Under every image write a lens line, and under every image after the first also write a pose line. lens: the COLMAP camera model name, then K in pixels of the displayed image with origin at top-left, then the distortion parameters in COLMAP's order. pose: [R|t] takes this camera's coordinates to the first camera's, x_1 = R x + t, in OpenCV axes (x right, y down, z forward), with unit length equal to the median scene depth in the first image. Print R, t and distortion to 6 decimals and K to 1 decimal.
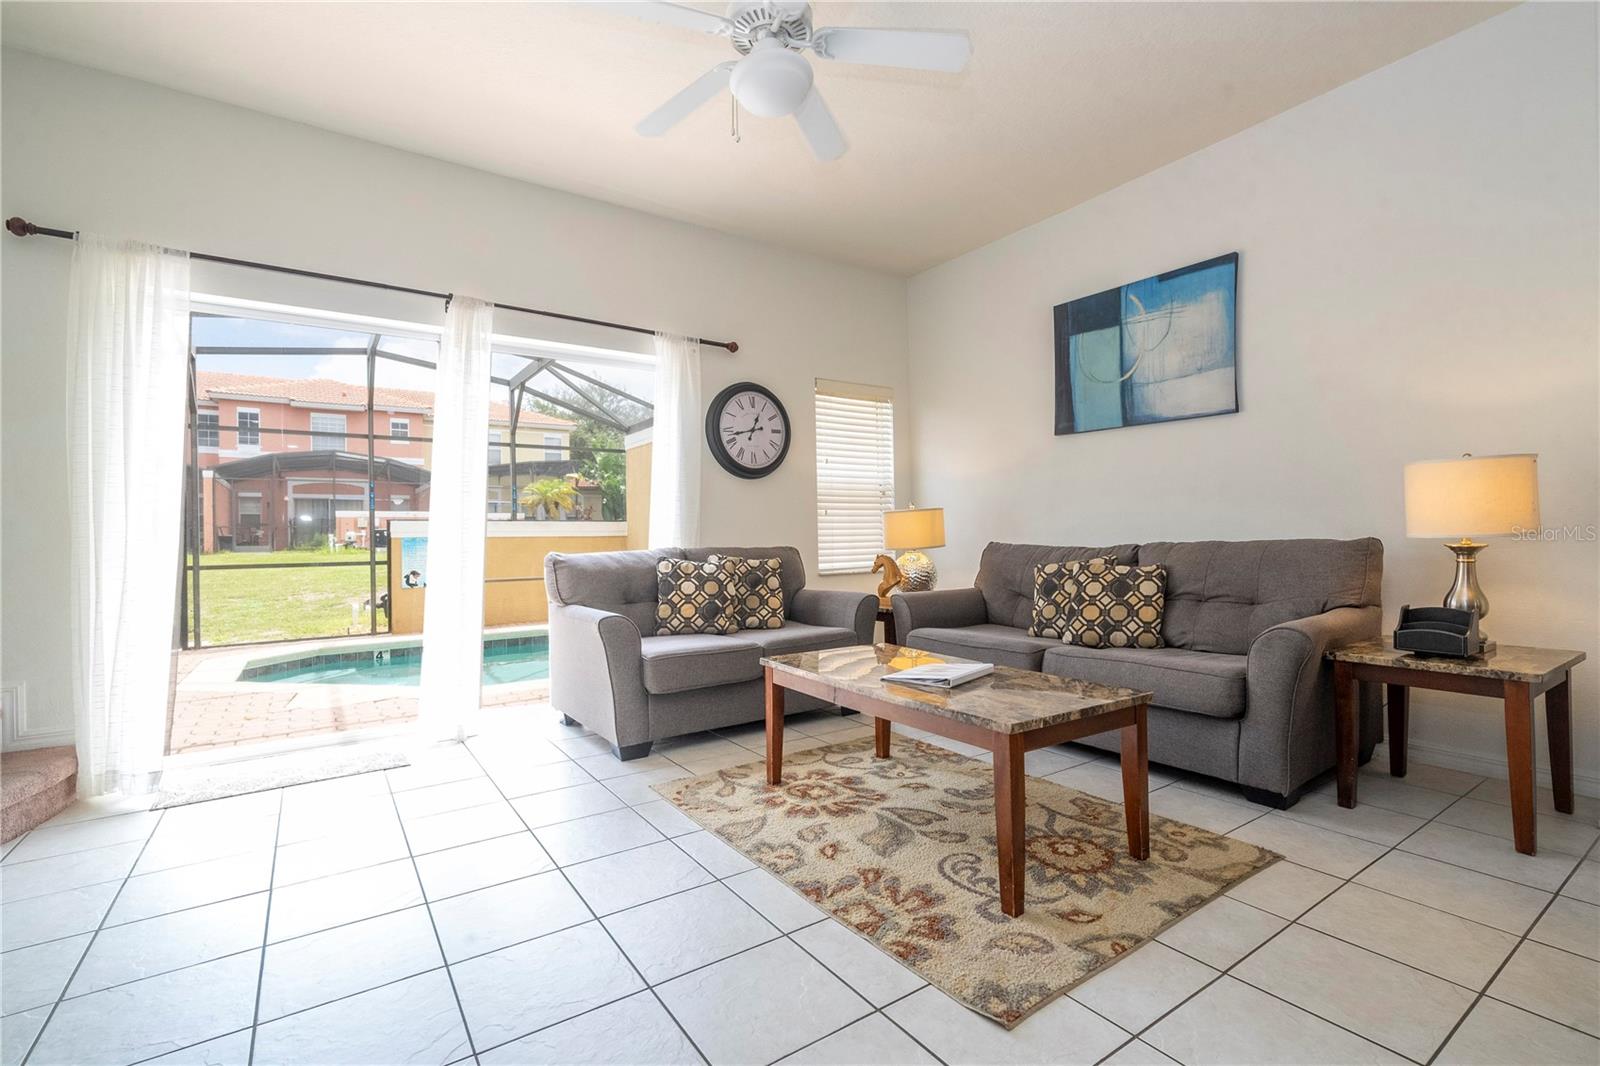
lens RADIAL K [[719.8, 0, 808.2], [0, 719.8, 533.1], [0, 0, 1]] dist [-0.004707, -0.000063]
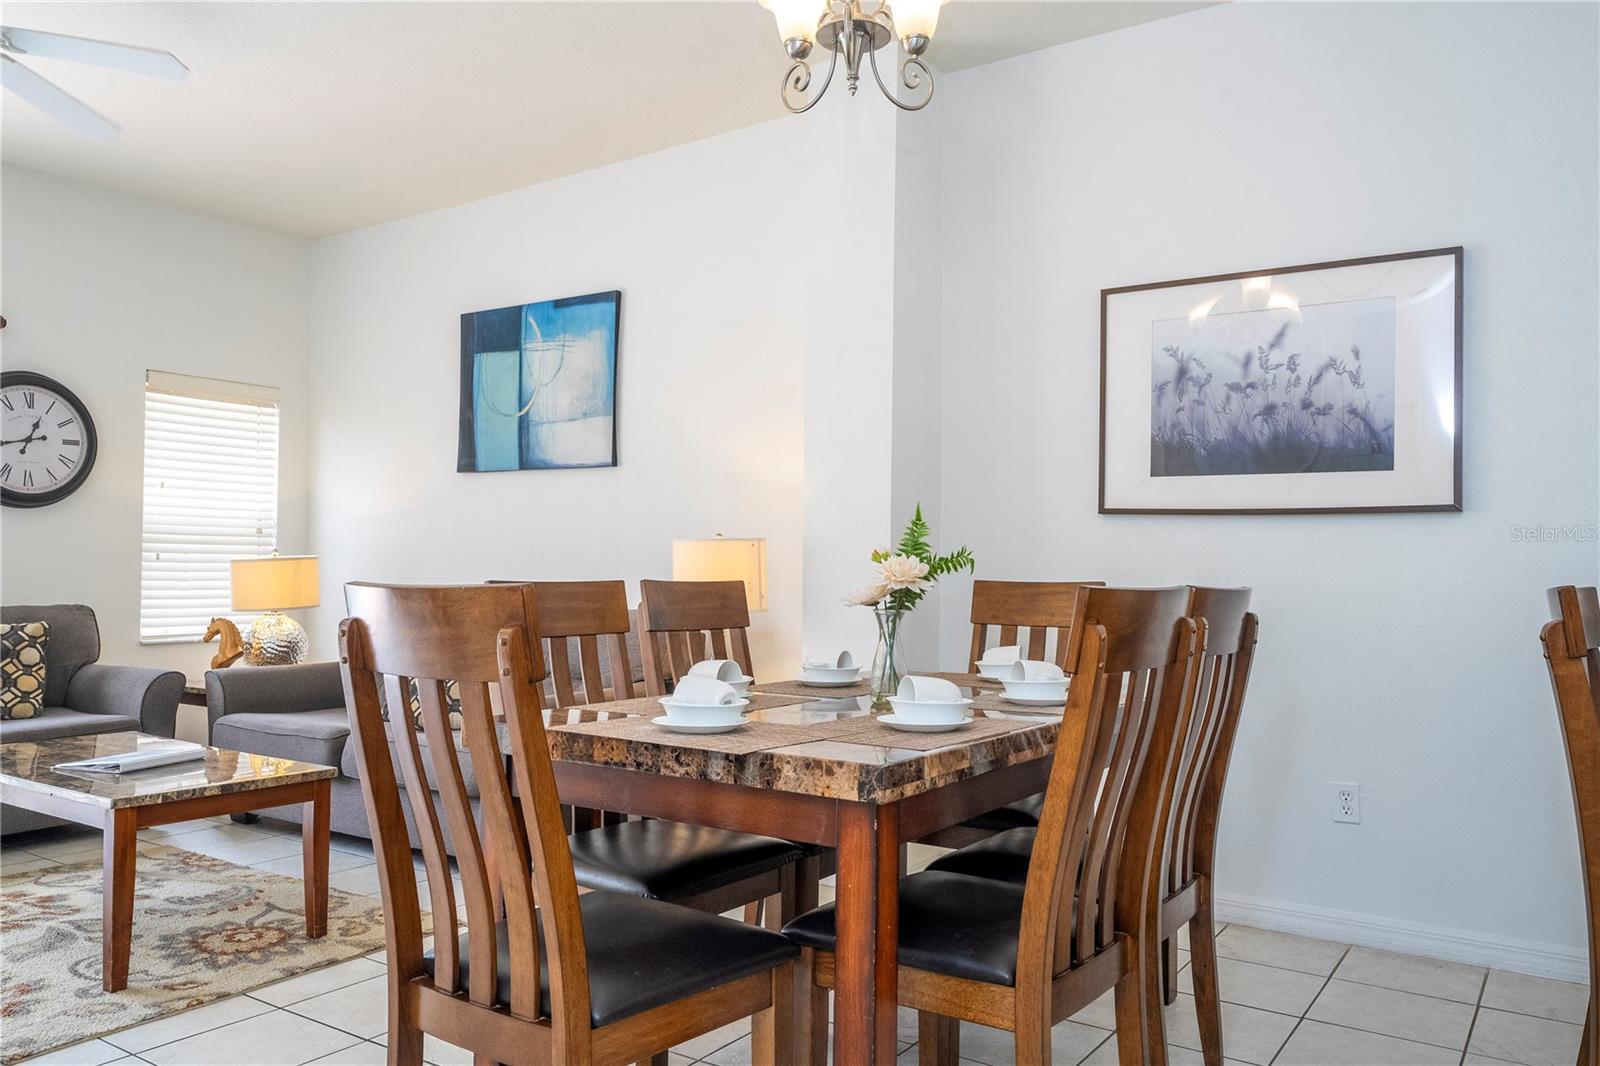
lens RADIAL K [[1167.6, 0, 806.4], [0, 1167.6, 536.4], [0, 0, 1]] dist [0.010043, -0.002864]
pose [[0.933559, 0.034126, 0.356795, 0.288021], [-0.024100, 0.999181, -0.032509, -0.036062], [-0.357612, 0.021750, 0.933617, -0.438104]]
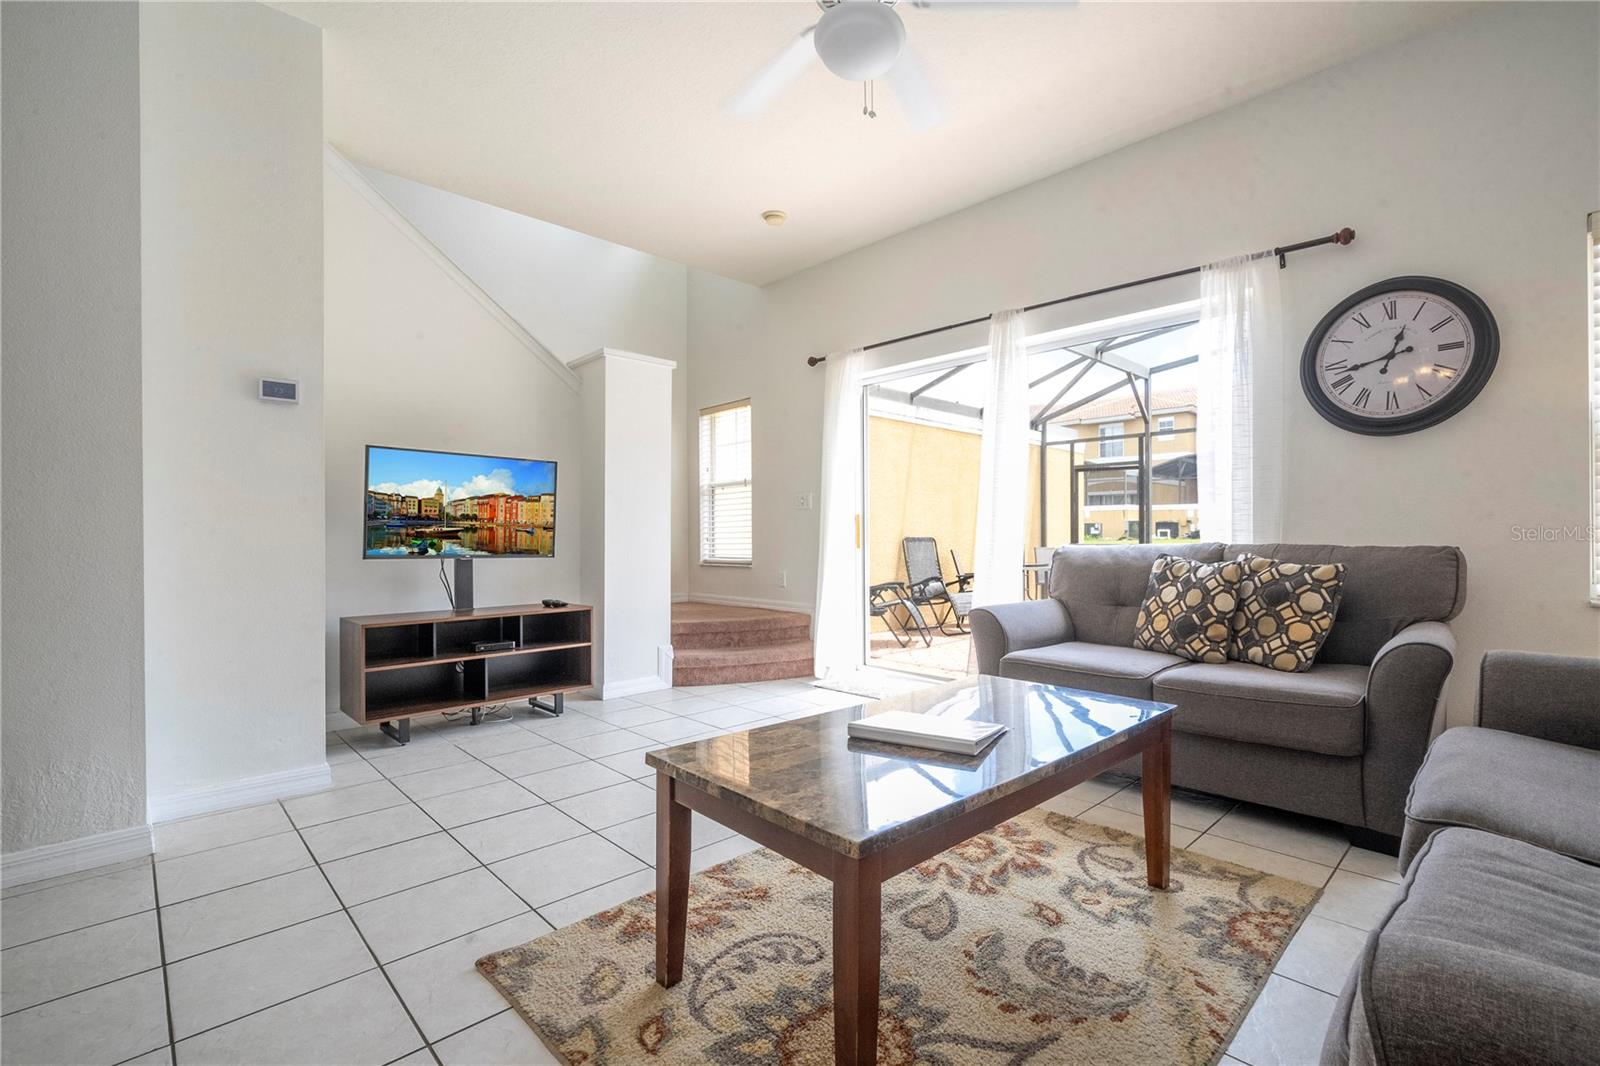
lens RADIAL K [[719.8, 0, 811.4], [0, 719.8, 535.2], [0, 0, 1]] dist [-0.004707, -0.000063]
pose [[0.162729, 0.014705, -0.986561, 0.565632], [0.007521, 0.999841, 0.016144, -0.003783], [0.986642, -0.010047, 0.162592, 0.514006]]
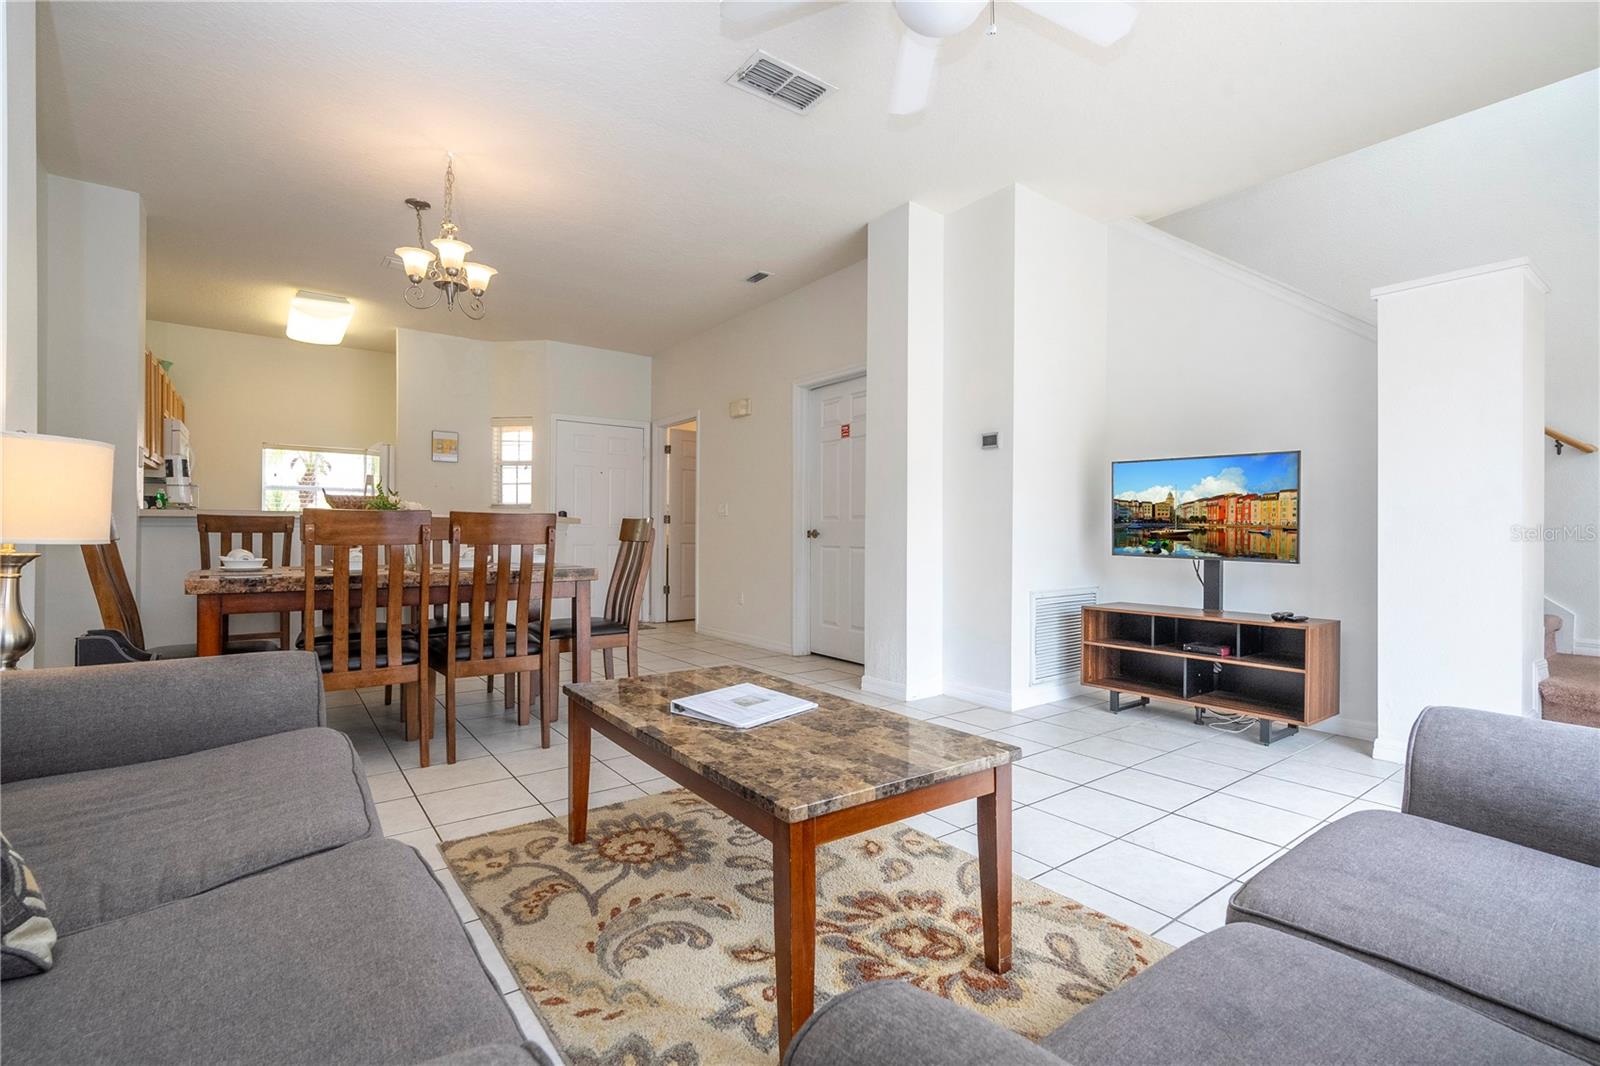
lens RADIAL K [[719.8, 0, 811.6], [0, 719.8, 538.0], [0, 0, 1]] dist [-0.004707, -0.000063]
pose [[-0.998830, 0.008975, -0.047526, 0.094915], [0.008914, 0.999959, 0.001492, 0.004067], [0.047537, 0.001066, -0.998869, 1.199319]]
